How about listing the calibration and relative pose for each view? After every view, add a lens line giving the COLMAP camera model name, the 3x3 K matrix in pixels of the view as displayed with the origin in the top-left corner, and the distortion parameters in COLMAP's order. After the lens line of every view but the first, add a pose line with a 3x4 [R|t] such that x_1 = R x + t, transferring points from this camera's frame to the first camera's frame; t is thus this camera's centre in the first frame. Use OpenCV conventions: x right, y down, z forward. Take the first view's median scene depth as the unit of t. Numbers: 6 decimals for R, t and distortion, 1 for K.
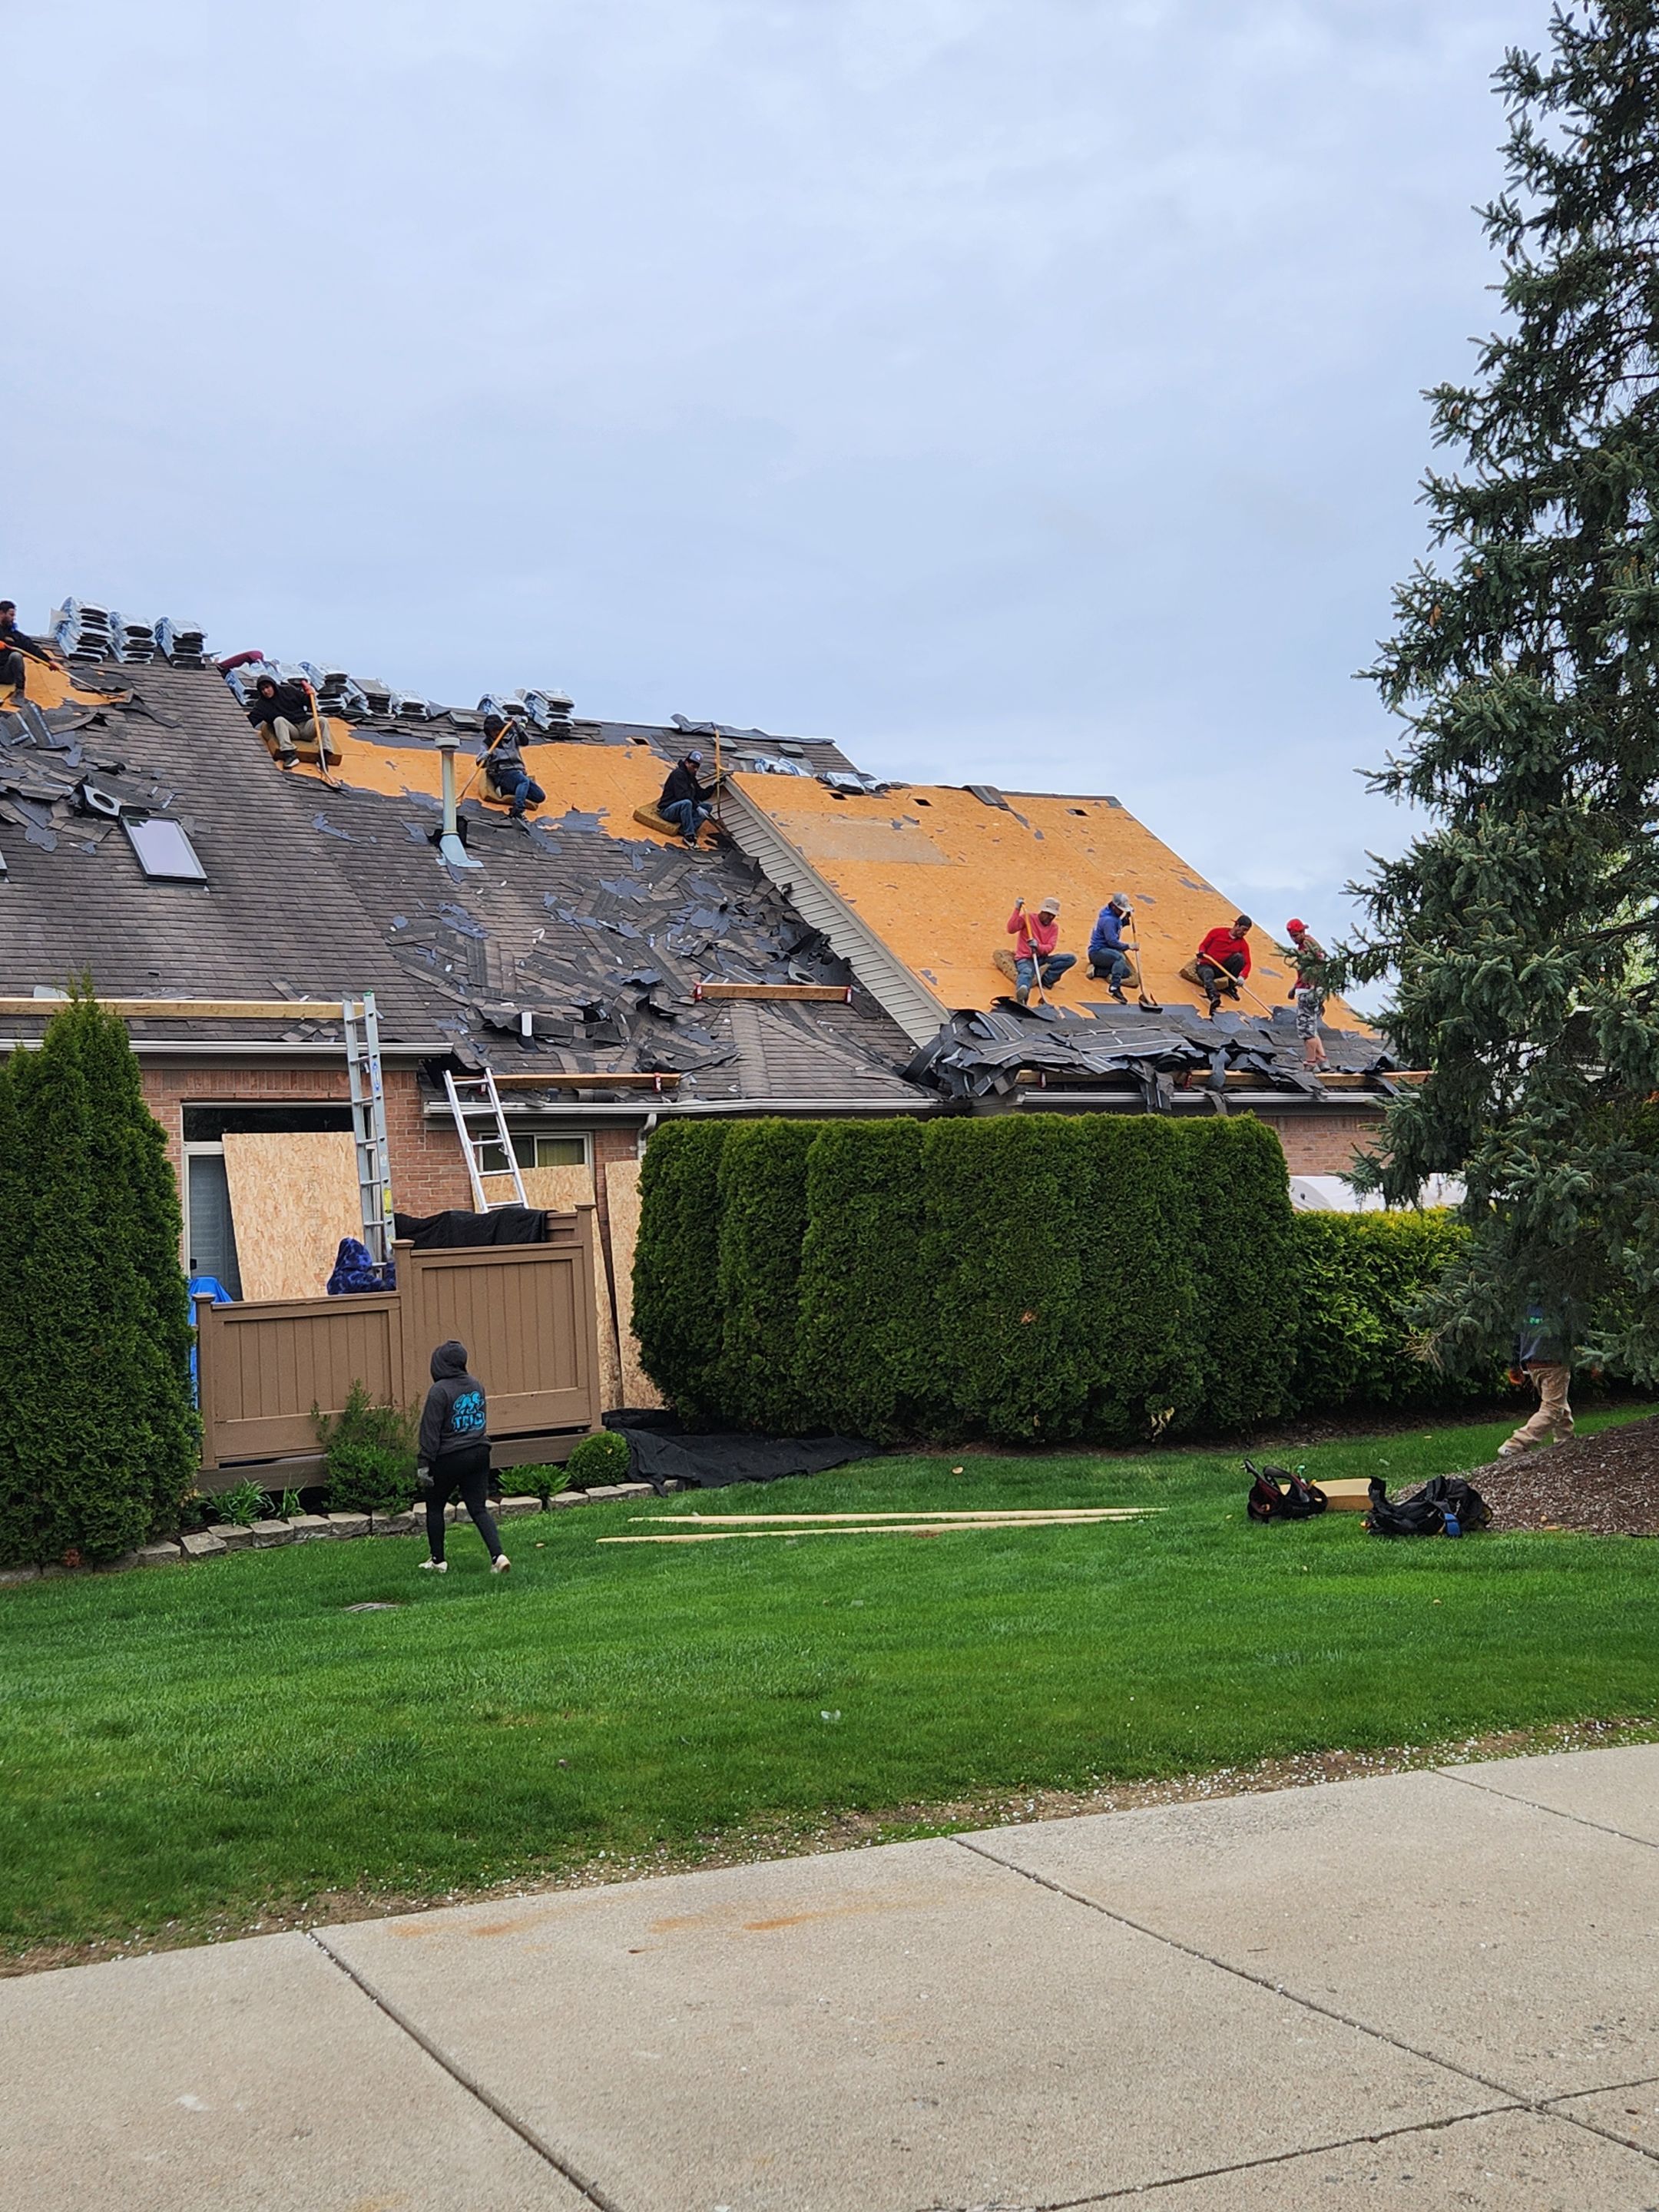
lens RADIAL K [[2207.2, 0, 765.9], [0, 2207.2, 1157.3], [0, 0, 1]] dist [0.061923, -0.122670]
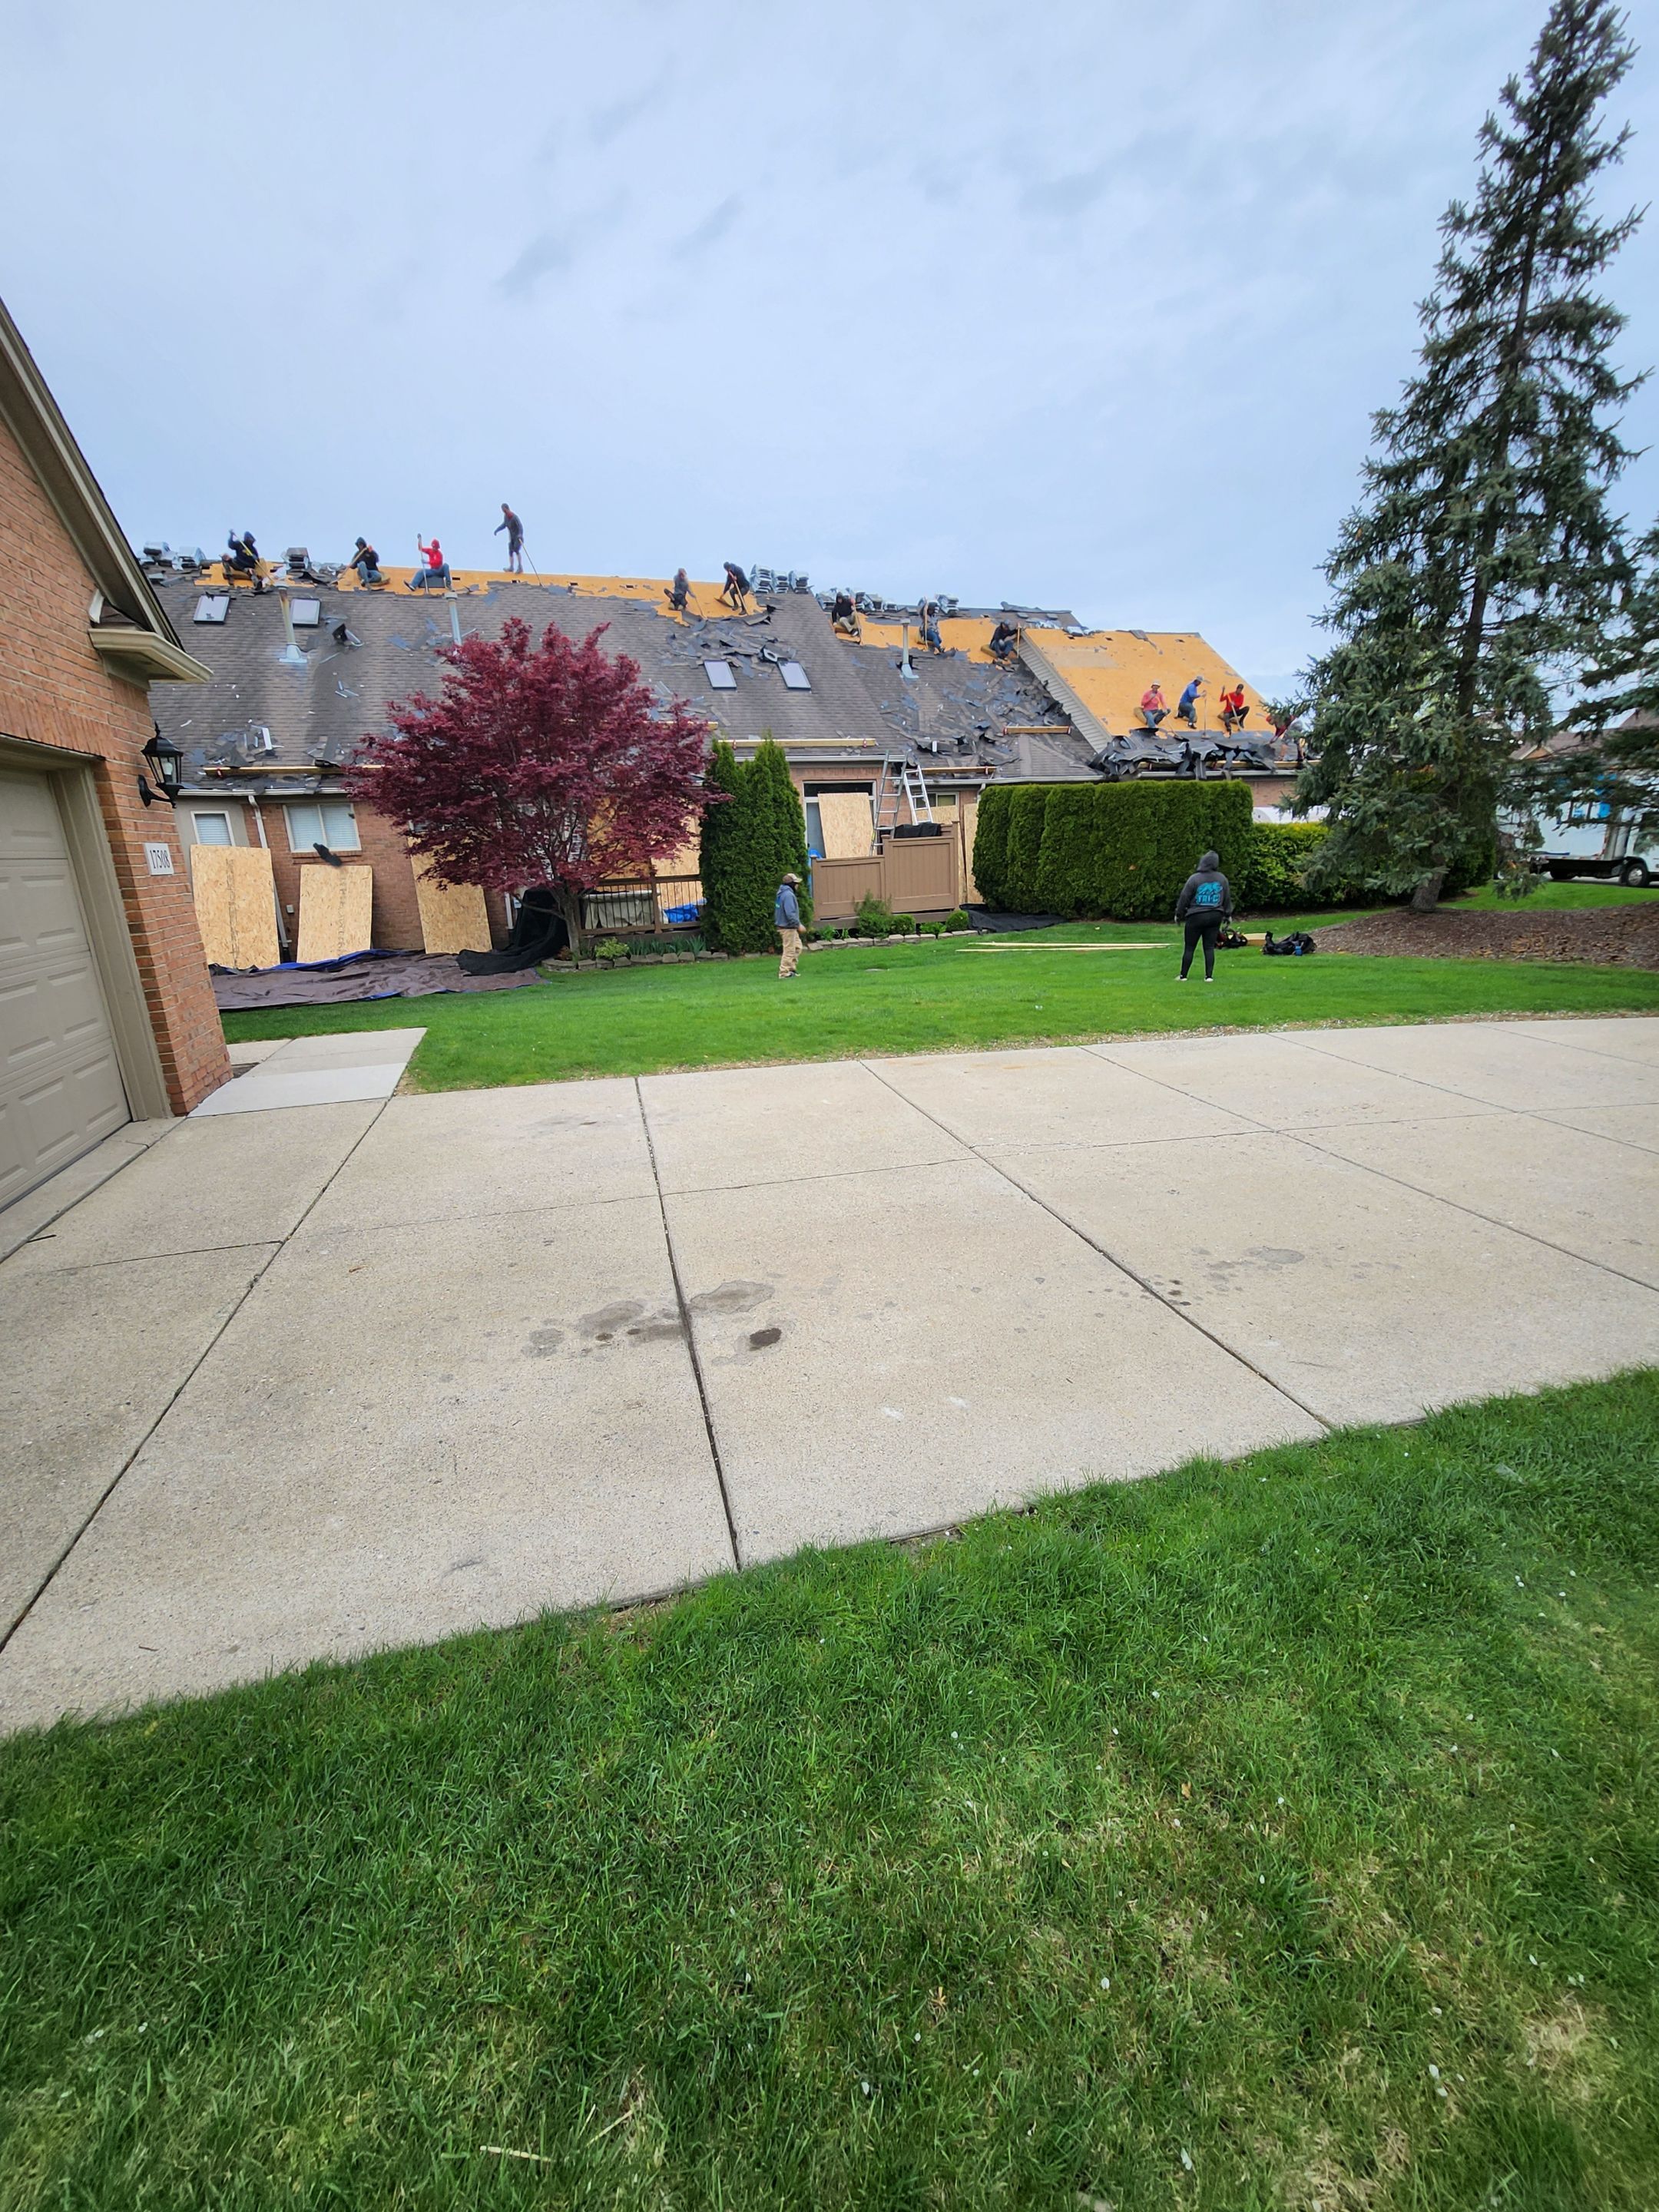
lens RADIAL K [[902.3, 0, 824.1], [0, 902.3, 1115.1], [0, 0, 1]] dist [0.002275, -0.004189]
pose [[0.976799, 0.059758, -0.205654, 0.004916], [0.008196, 0.949148, 0.314724, 0.014435], [0.214003, -0.309107, 0.926637, -0.109236]]
